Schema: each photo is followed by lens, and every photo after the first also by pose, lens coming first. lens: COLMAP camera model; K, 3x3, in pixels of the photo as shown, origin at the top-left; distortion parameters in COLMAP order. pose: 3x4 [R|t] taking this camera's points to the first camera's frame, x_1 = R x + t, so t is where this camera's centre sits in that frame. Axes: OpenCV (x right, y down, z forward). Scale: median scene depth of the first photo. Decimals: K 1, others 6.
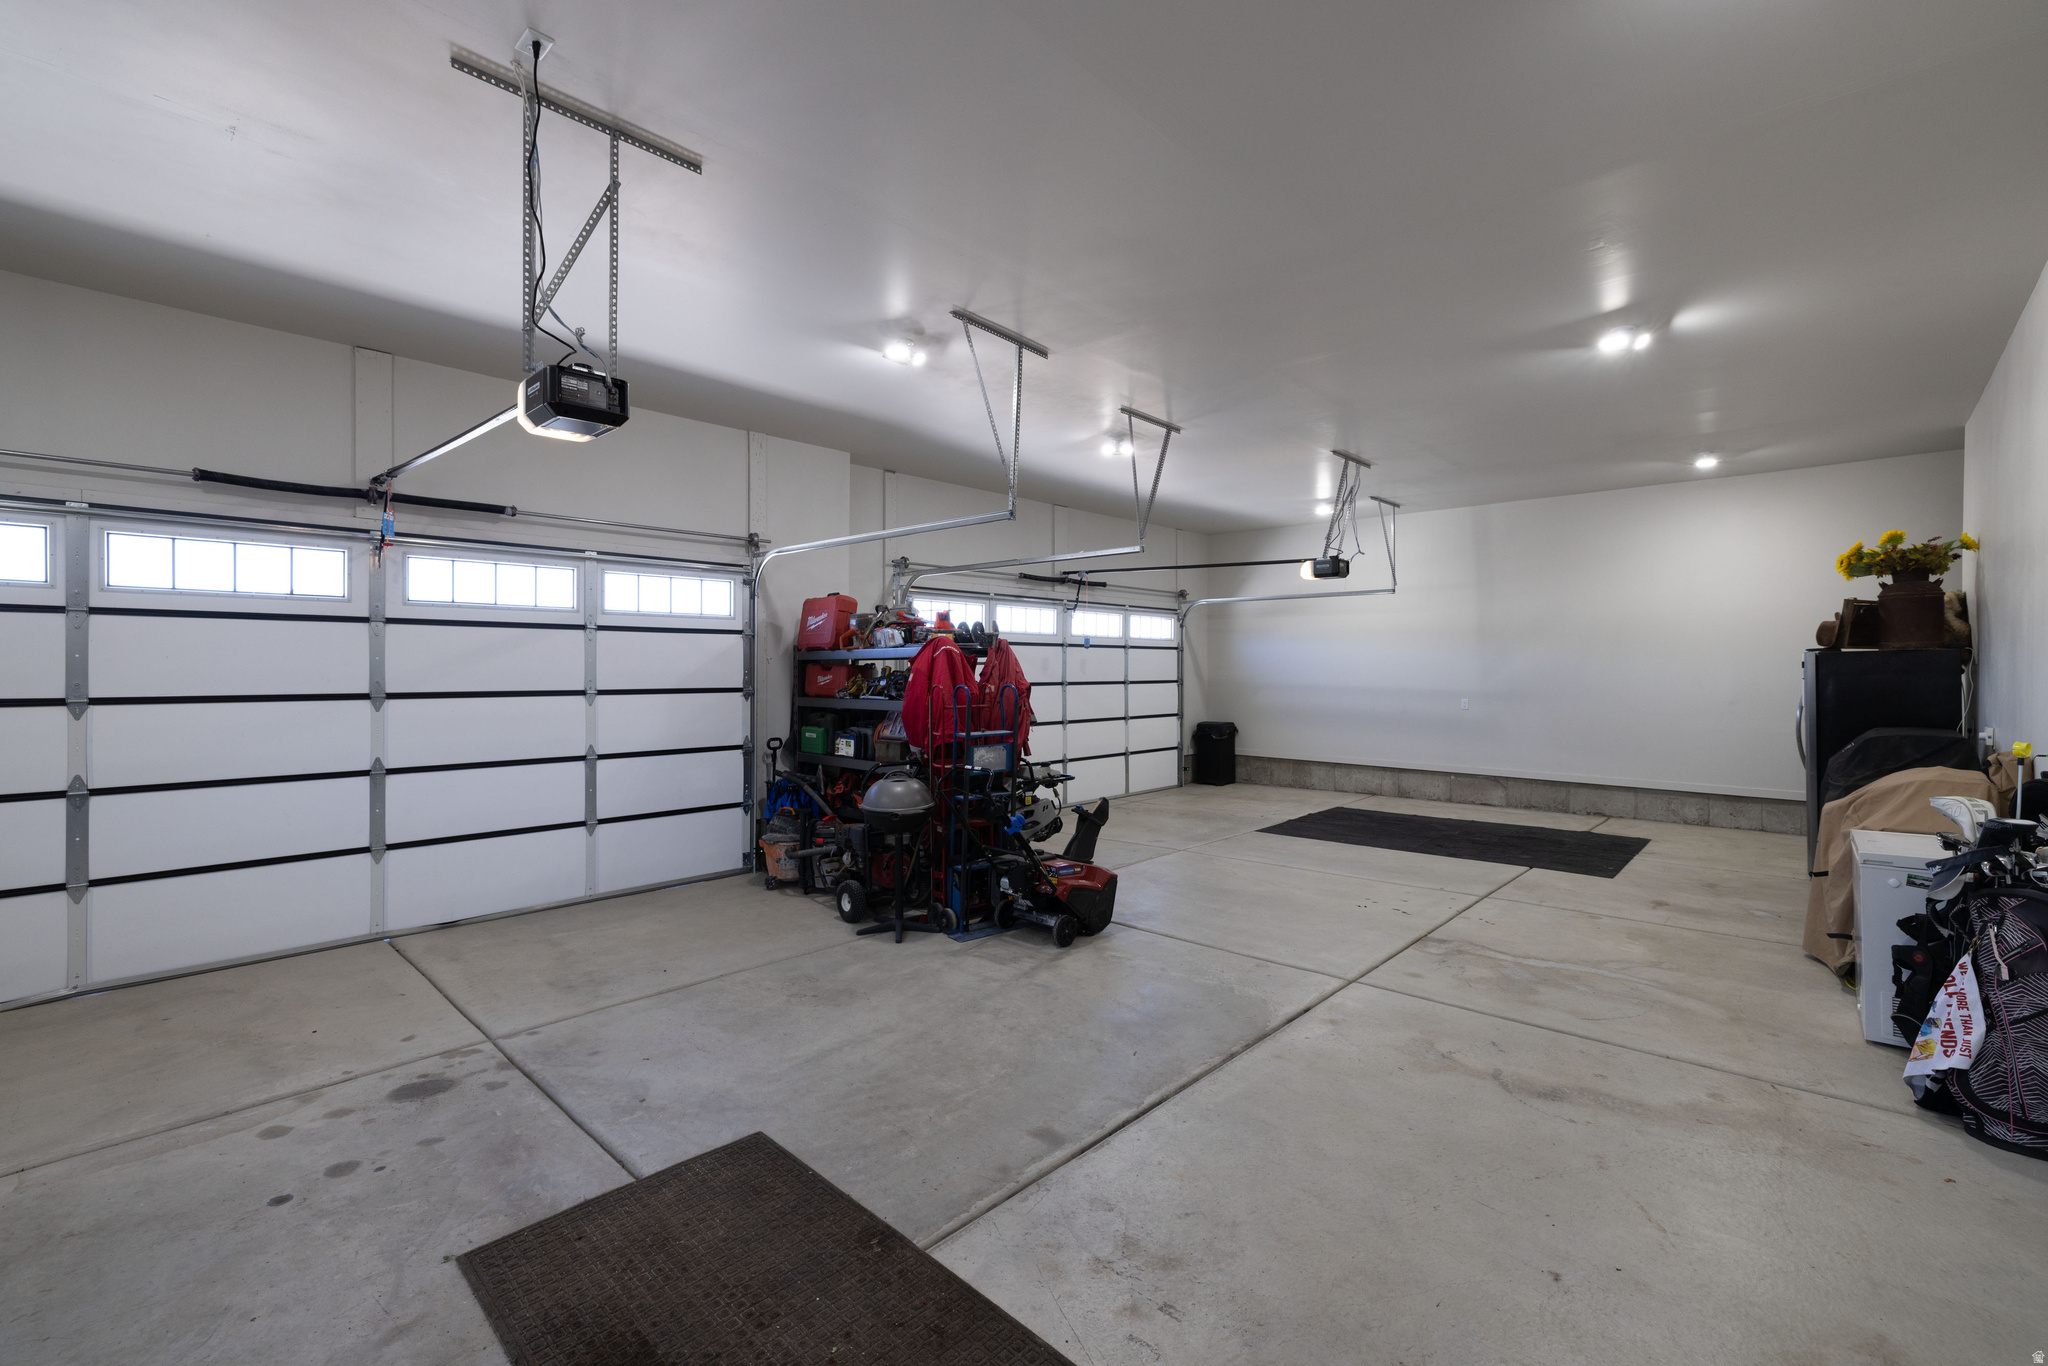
lens RADIAL K [[865.8, 0, 1017.6], [0, 865.8, 672.5], [0, 0, 1]] dist [0.002869, -0.000074]
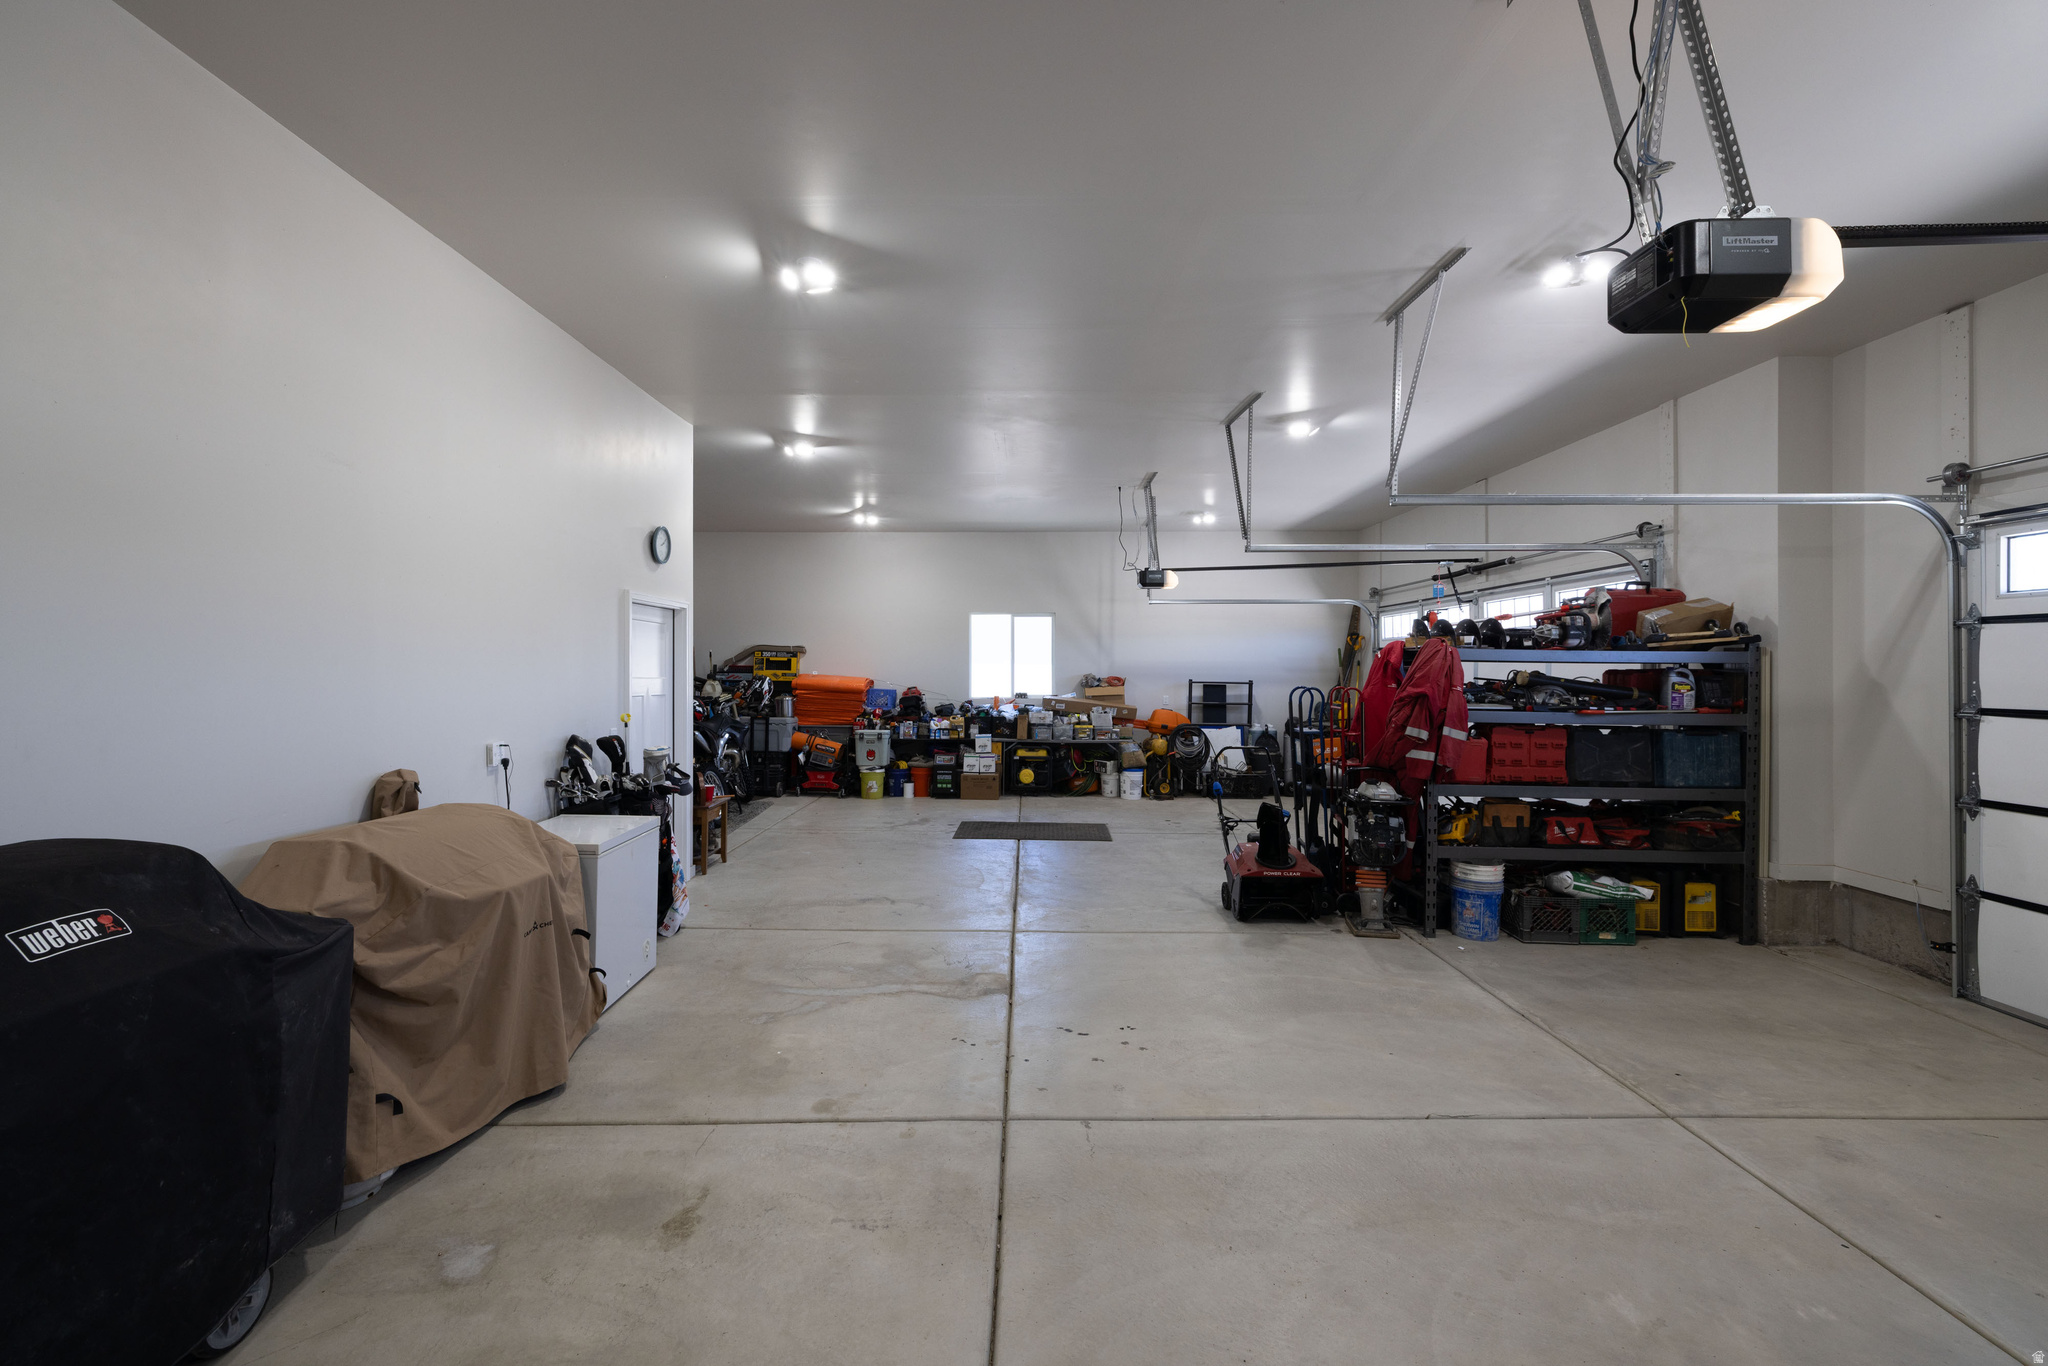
lens RADIAL K [[865.8, 0, 1029.4], [0, 865.8, 674.5], [0, 0, 1]] dist [0.002869, -0.000074]
pose [[-0.718307, -0.000068, -0.695726, 1.358988], [-0.009377, 0.999910, 0.009583, -0.013433], [0.695663, 0.013408, -0.718243, 2.111830]]
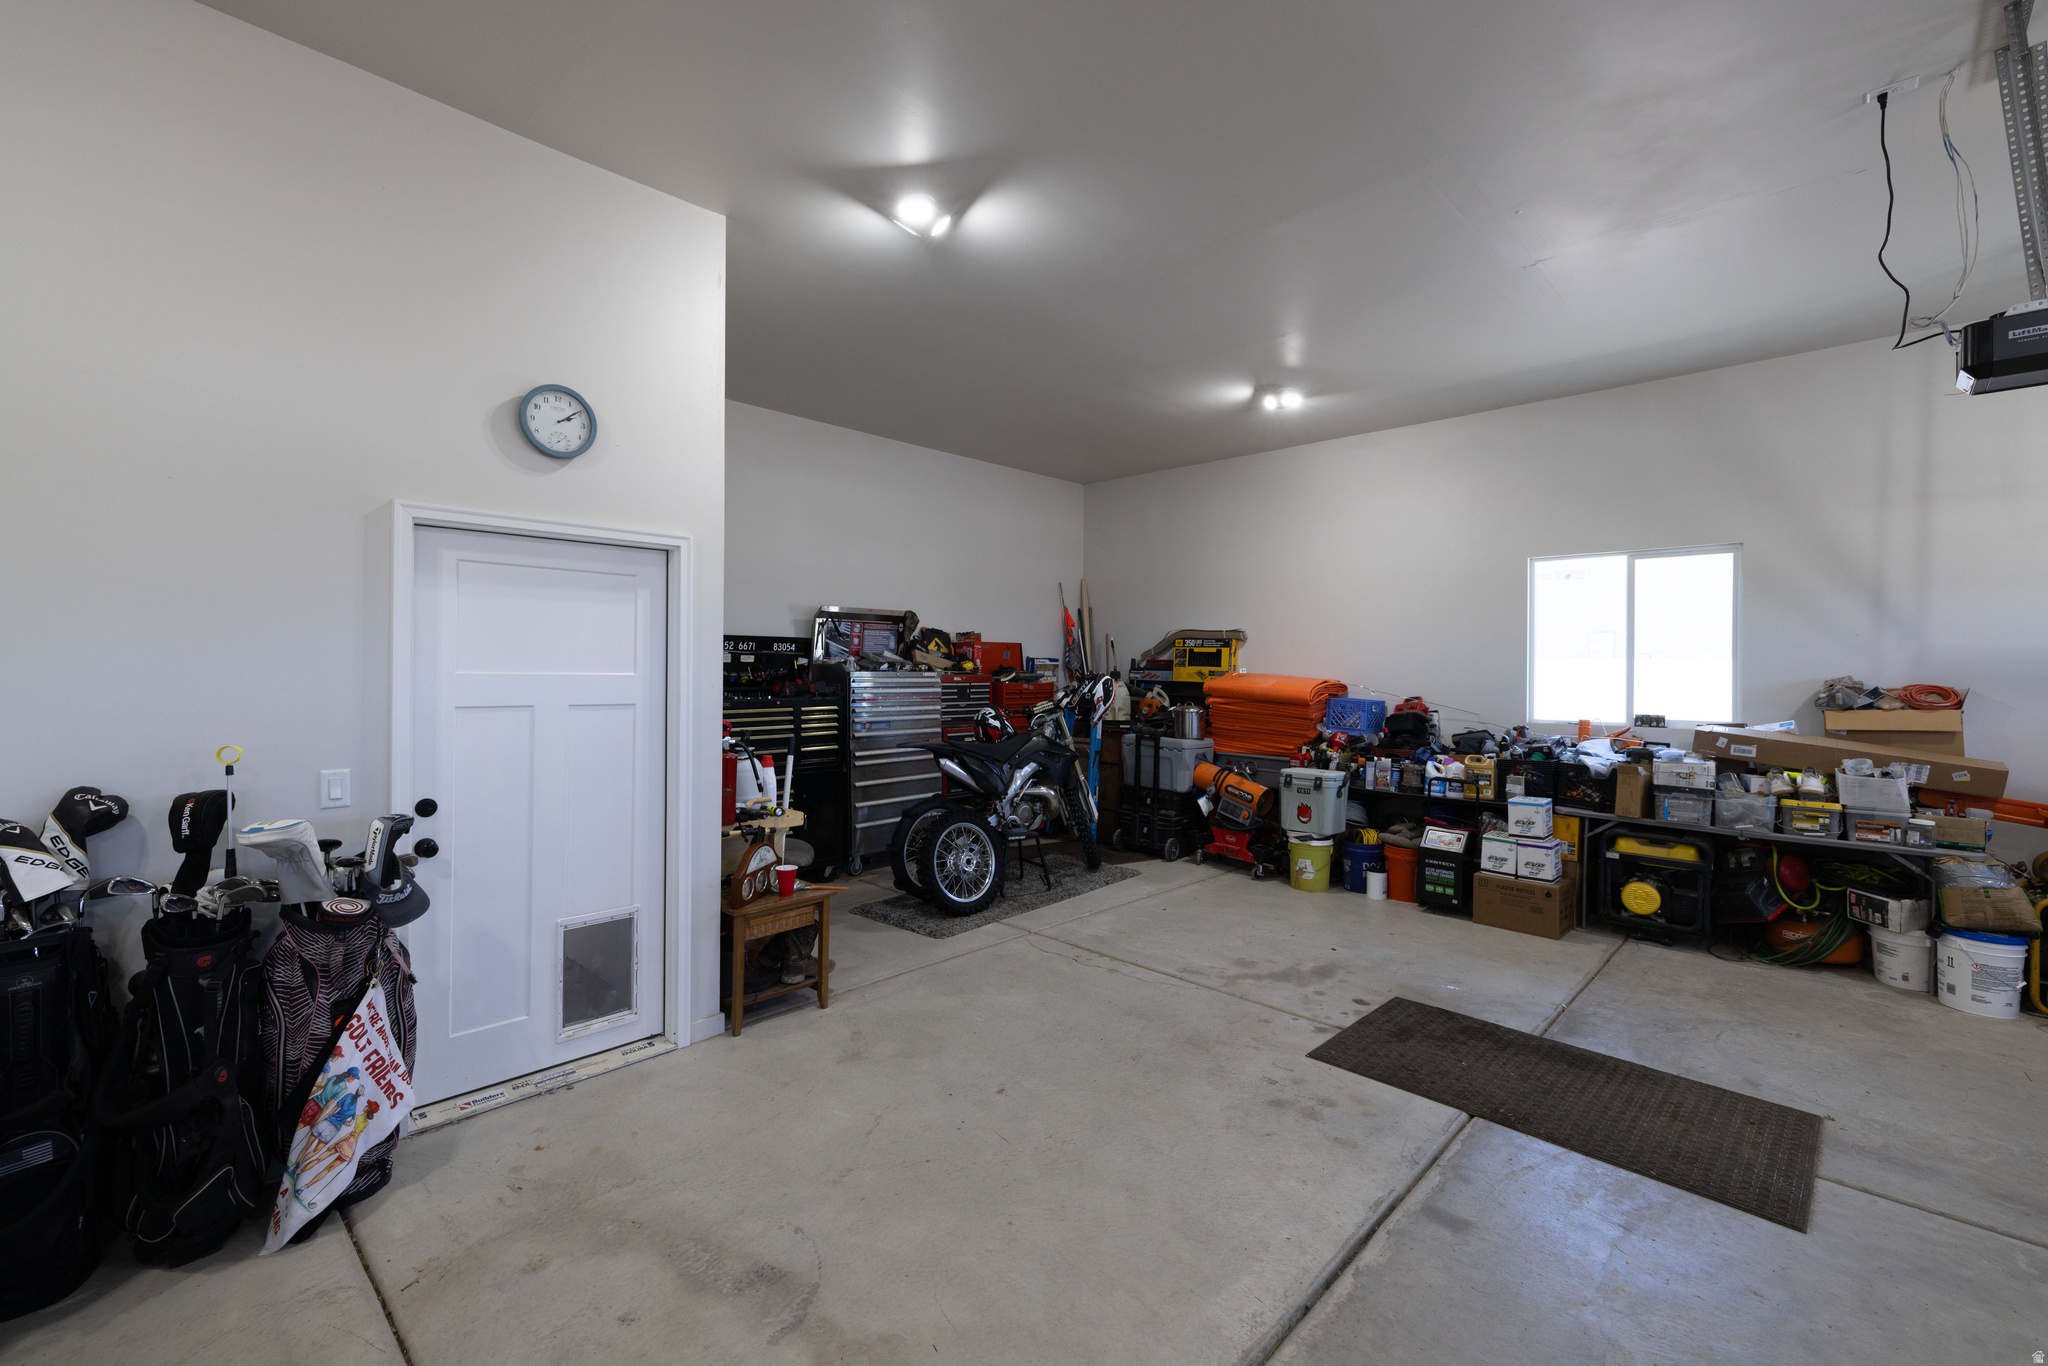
lens RADIAL K [[865.8, 0, 1026.3], [0, 865.8, 671.4], [0, 0, 1]] dist [0.002869, -0.000074]
pose [[-0.999946, -0.009768, -0.003418, 0.340568], [-0.009813, 0.999862, 0.013403, -0.003475], [0.003287, 0.013436, -0.999904, 1.382443]]
